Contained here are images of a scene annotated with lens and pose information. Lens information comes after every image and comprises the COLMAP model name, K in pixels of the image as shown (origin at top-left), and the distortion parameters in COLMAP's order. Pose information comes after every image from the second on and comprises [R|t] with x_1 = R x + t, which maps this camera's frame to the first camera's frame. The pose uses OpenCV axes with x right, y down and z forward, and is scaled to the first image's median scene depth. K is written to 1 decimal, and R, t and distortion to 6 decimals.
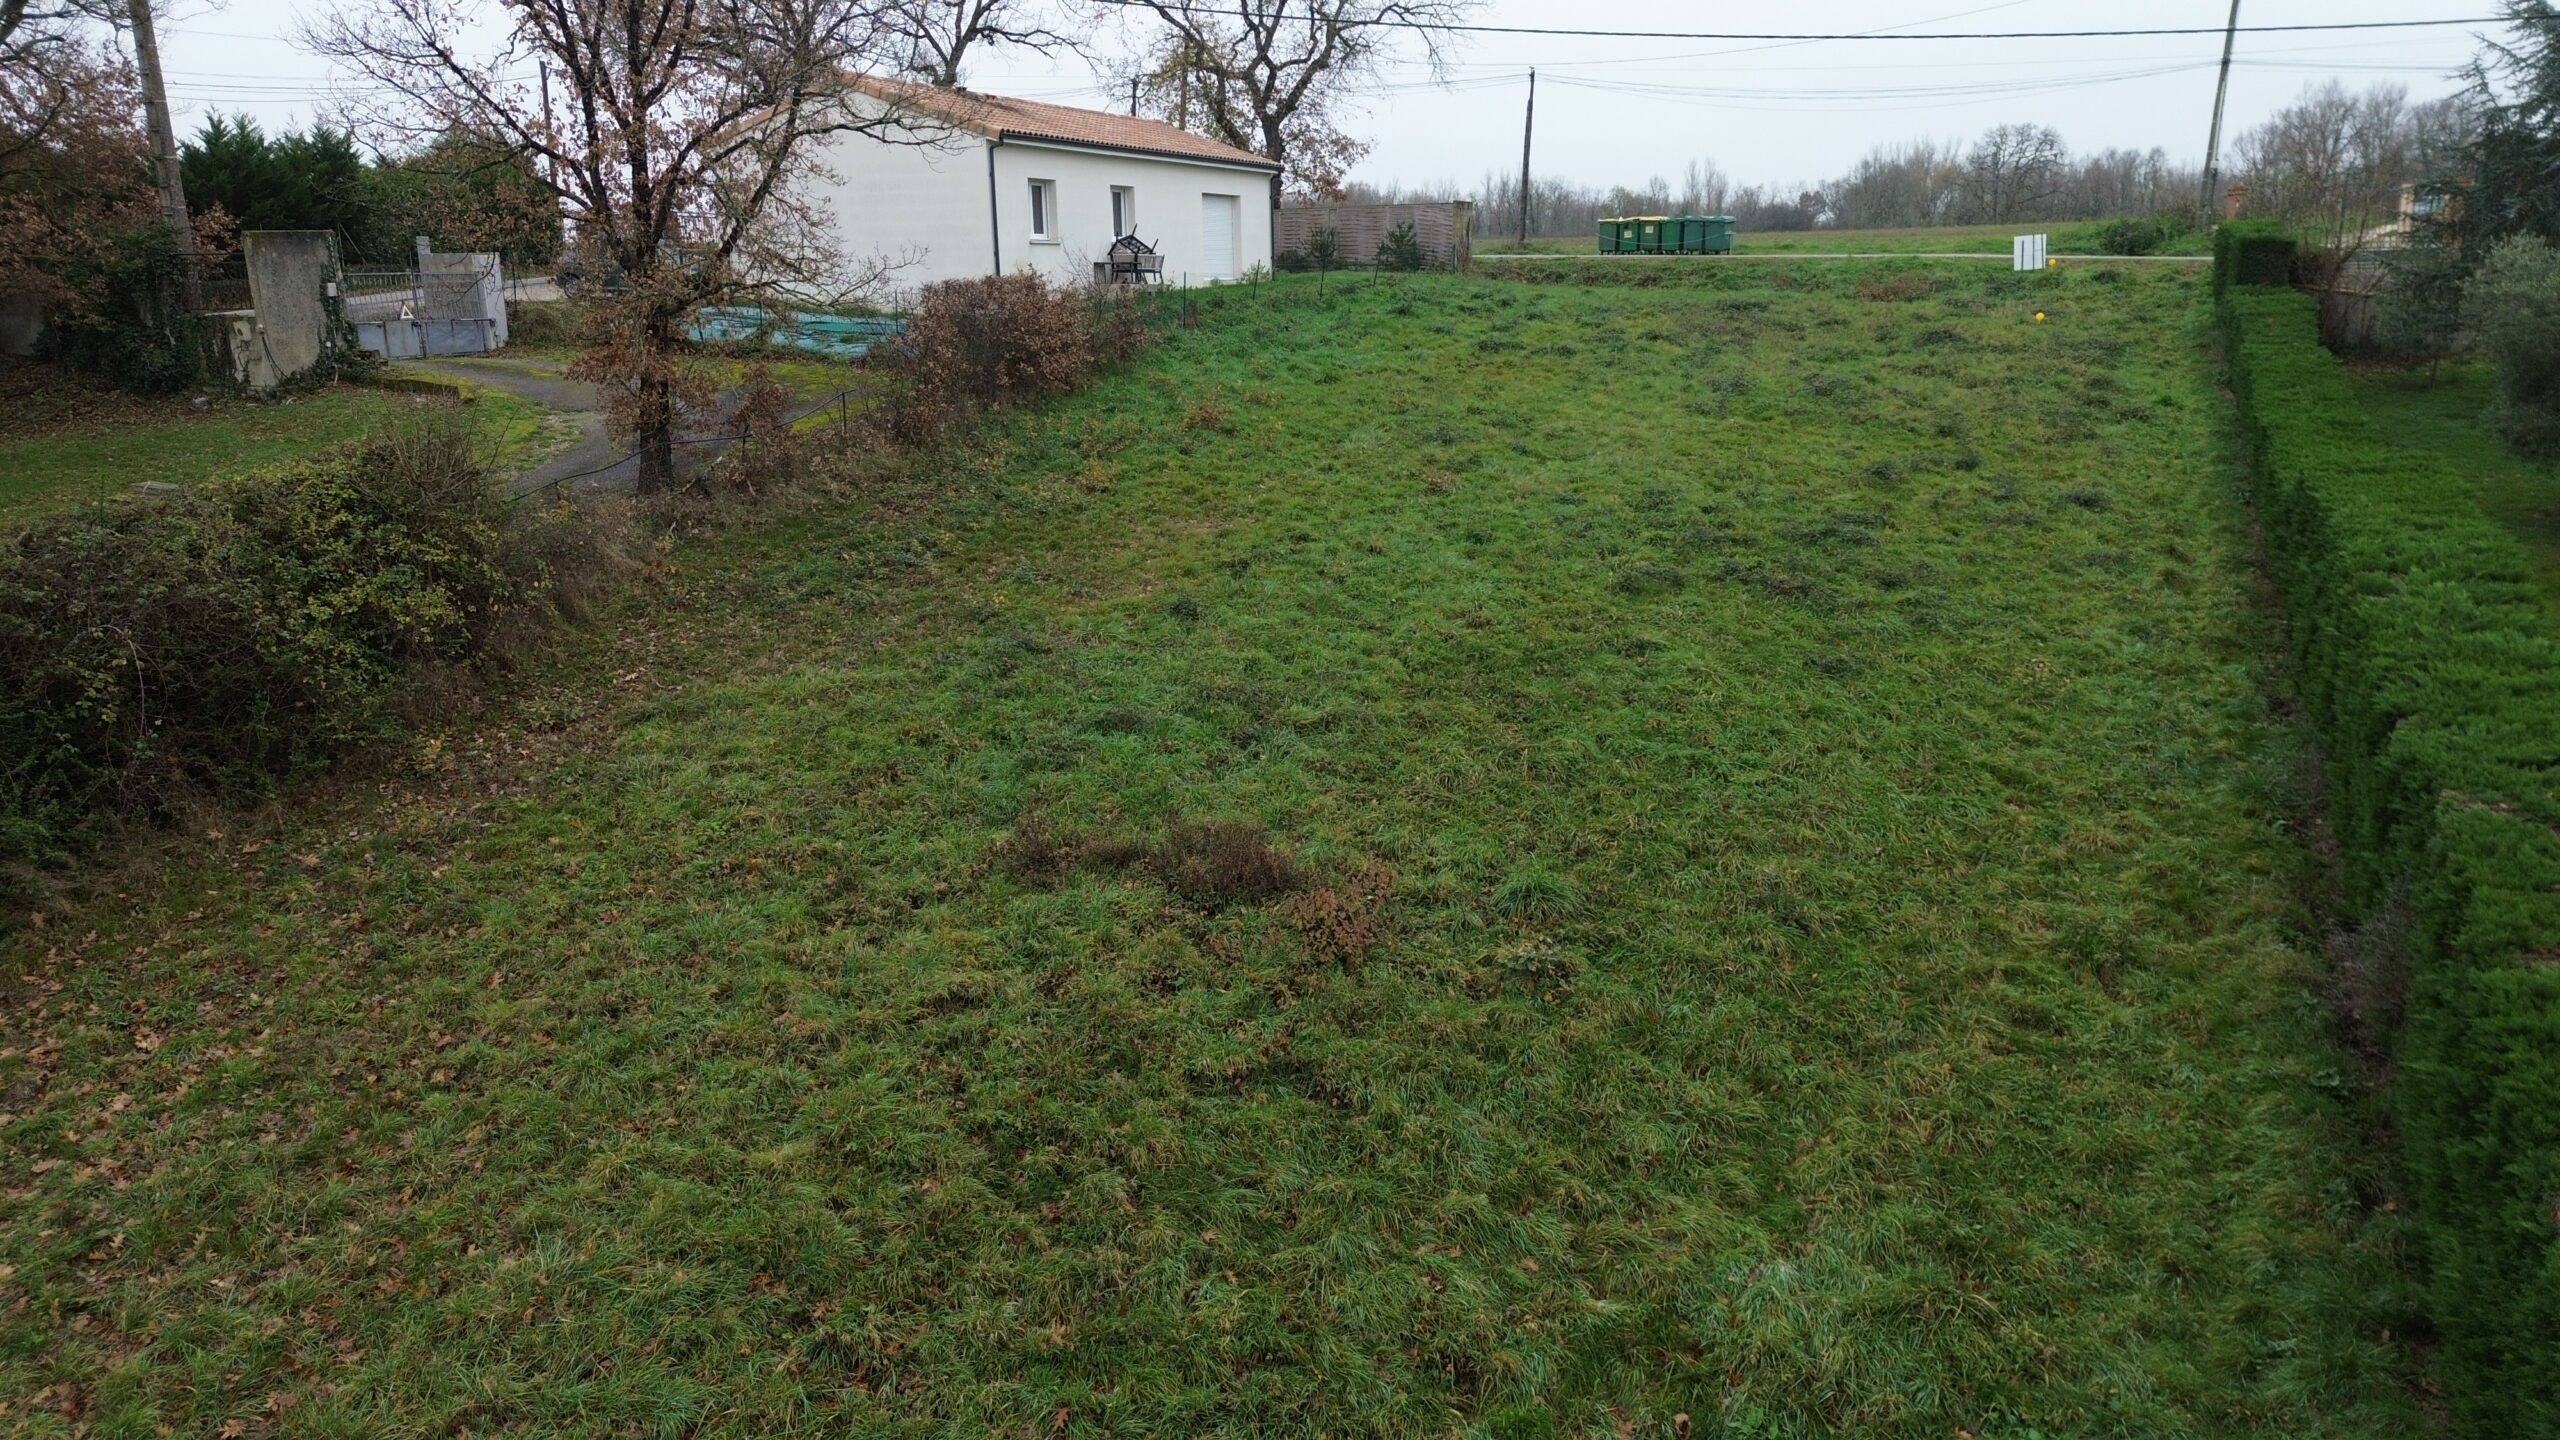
lens RADIAL K [[1801.3, 0, 1293.0], [0, 1801.3, 725.8], [0, 0, 1]] dist [0.076657, -0.070237]
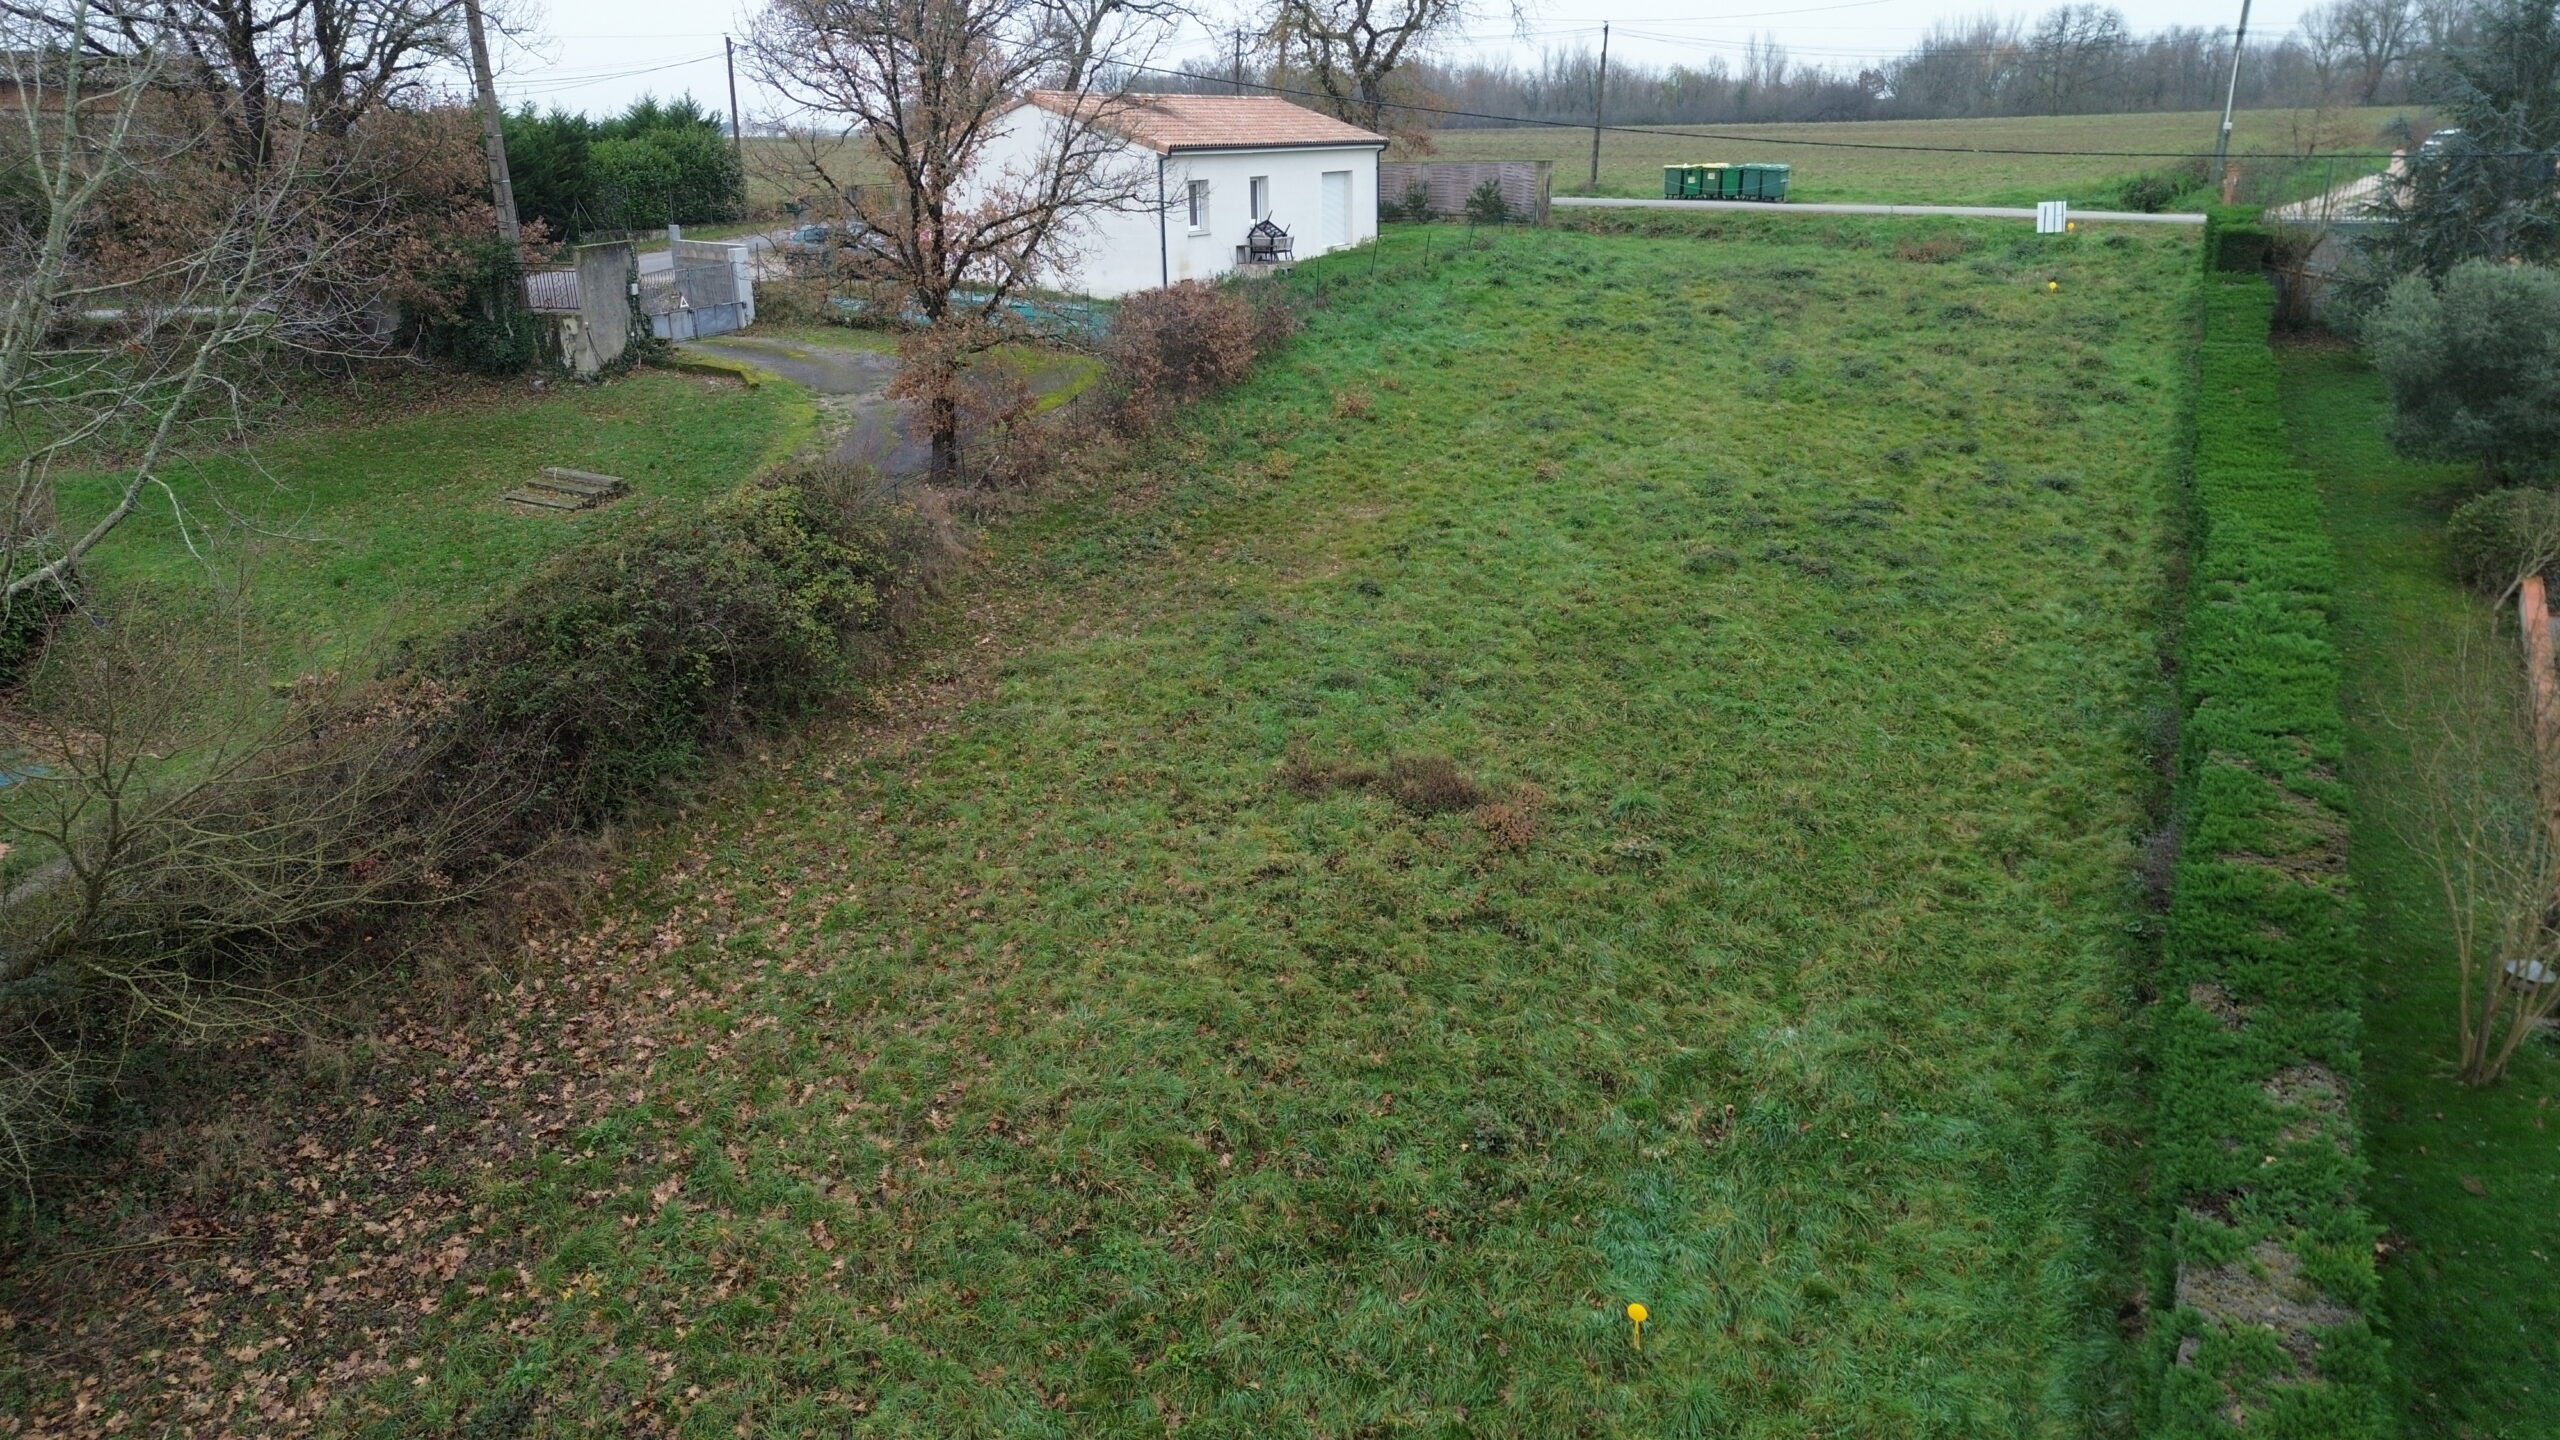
lens RADIAL K [[1801.3, 0, 1290.0], [0, 1801.3, 724.8], [0, 0, 1]] dist [0.076657, -0.070237]
pose [[0.999687, 0.006825, -0.024073, -0.083239], [-0.005081, 0.997408, 0.071780, -0.056896], [0.024501, -0.071635, 0.997130, -0.357164]]
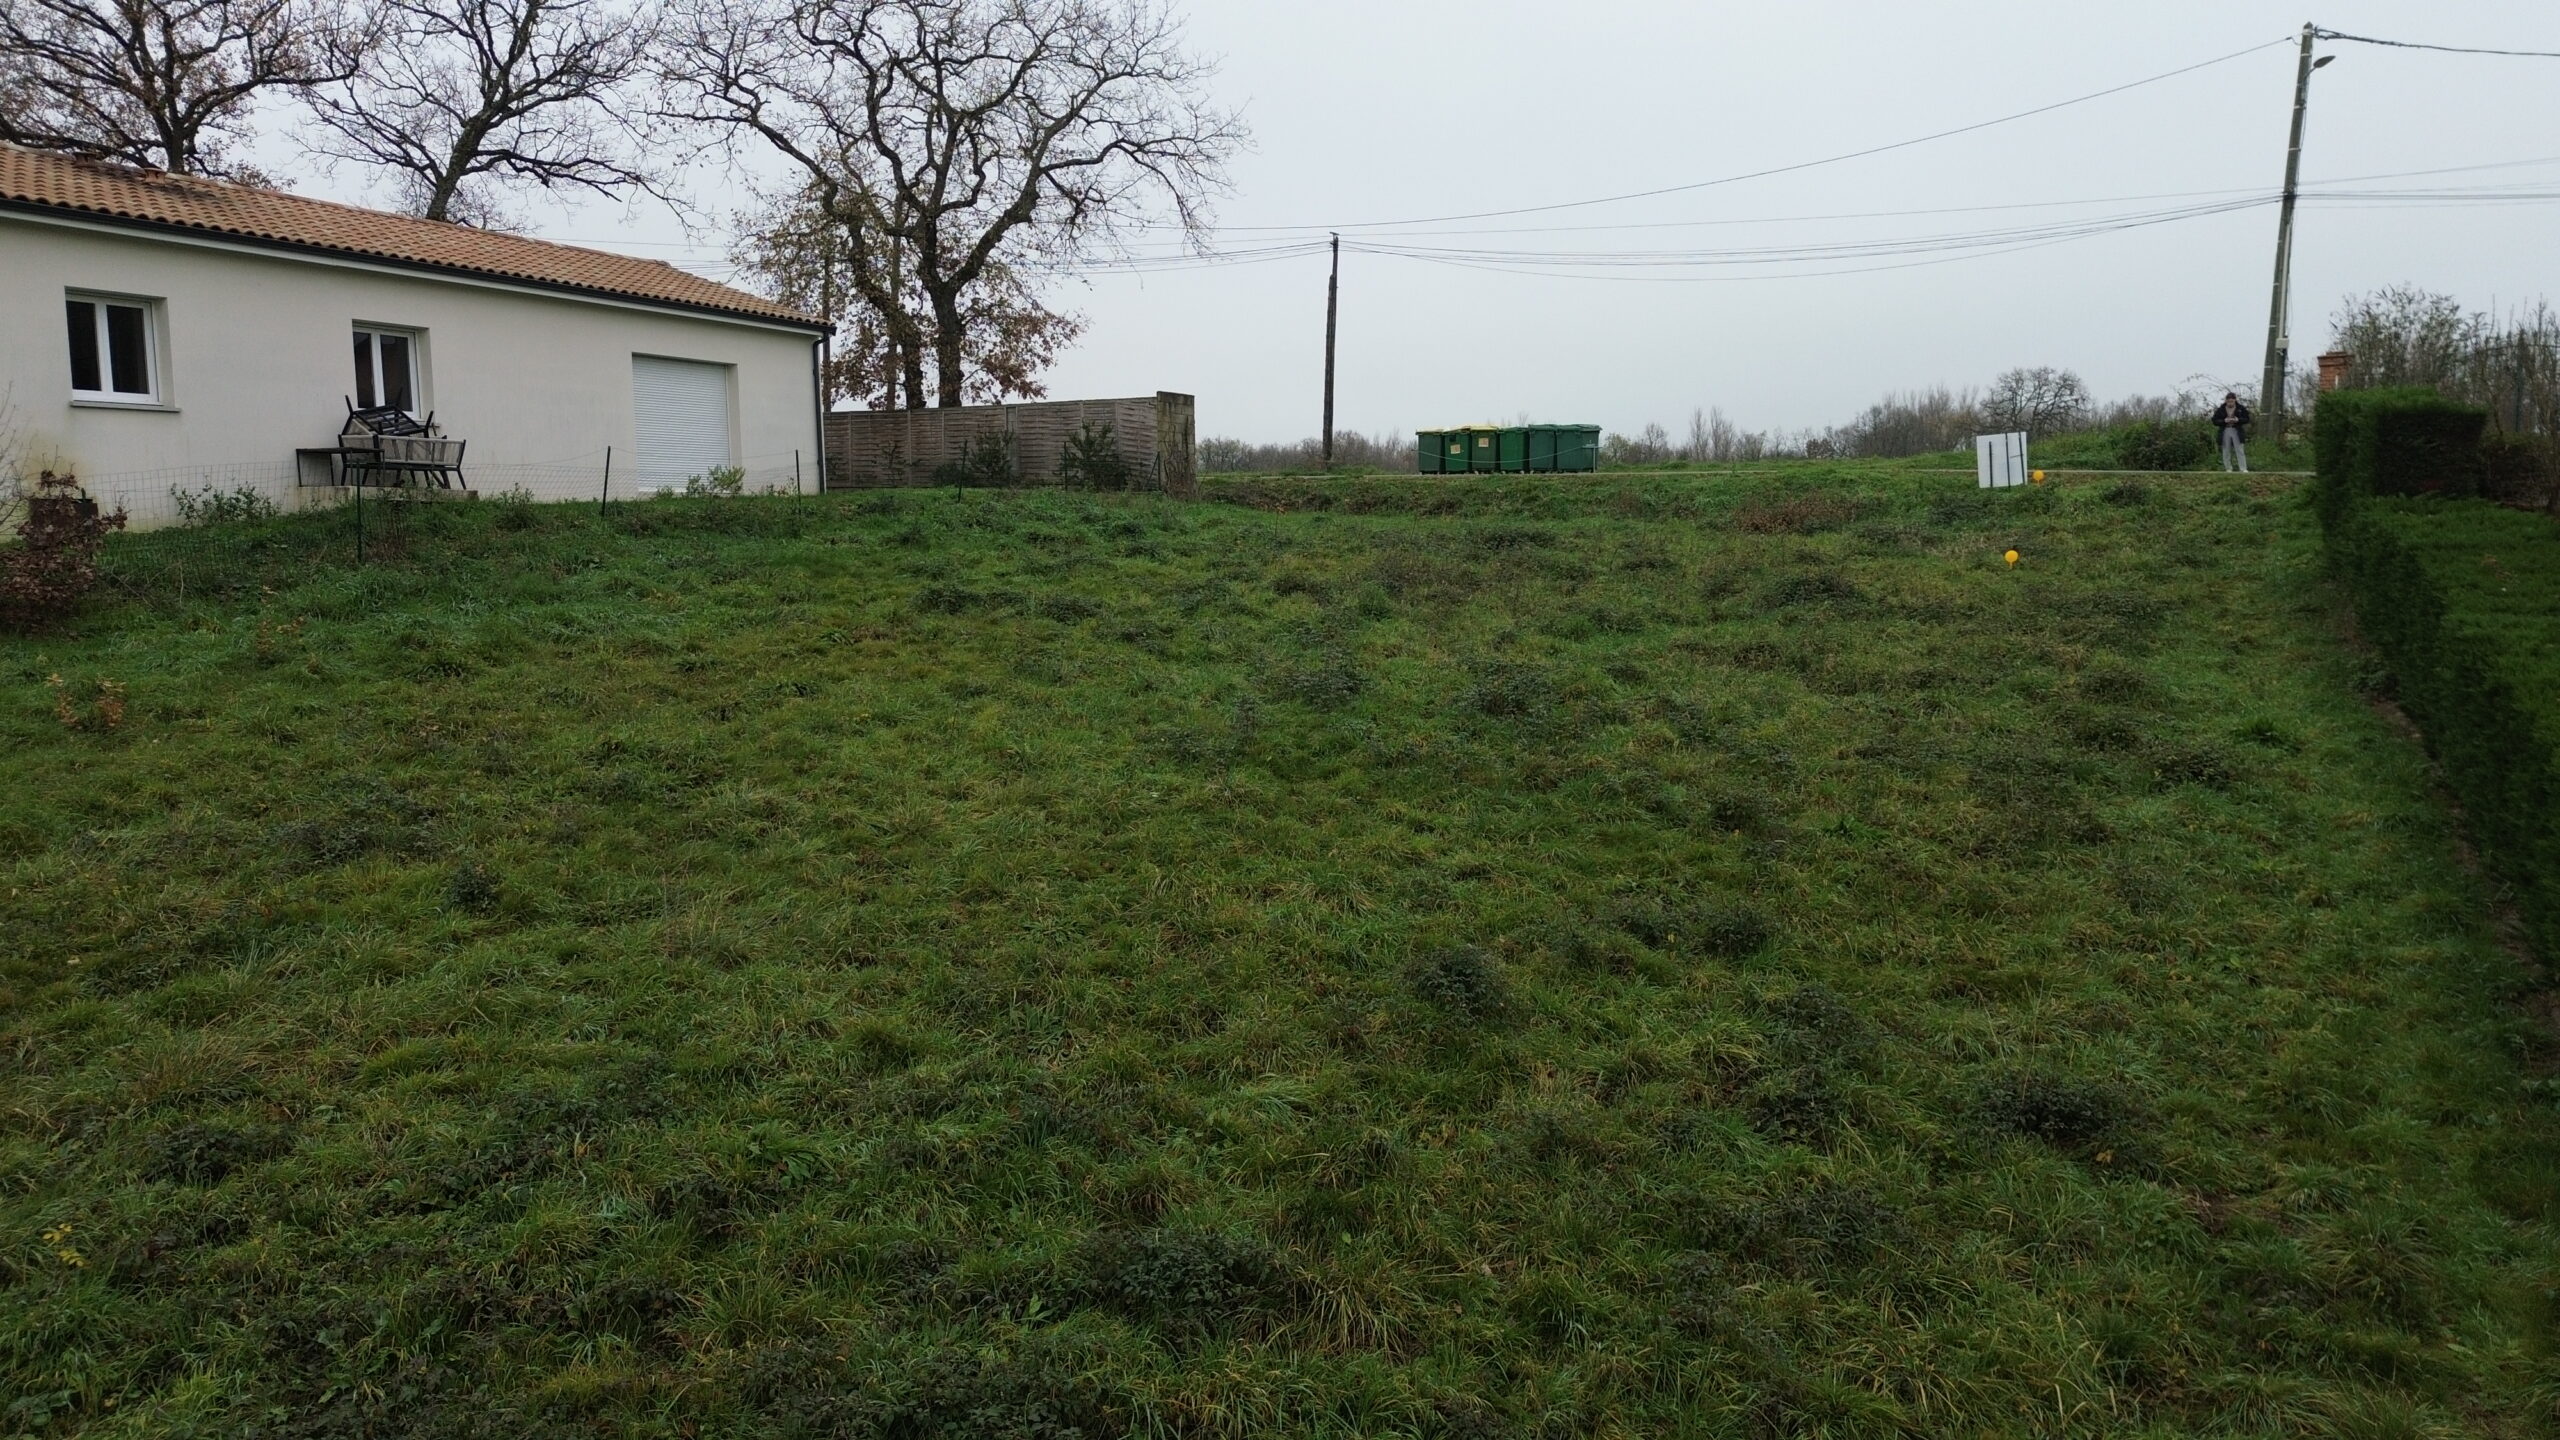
lens RADIAL K [[1801.3, 0, 1290.4], [0, 1801.3, 722.5], [0, 0, 1]] dist [0.076657, -0.070237]
pose [[0.999643, 0.004546, -0.026312, 0.391963], [-0.008085, 0.990679, -0.135980, -0.183655], [0.025449, 0.136144, 0.990362, 0.858395]]
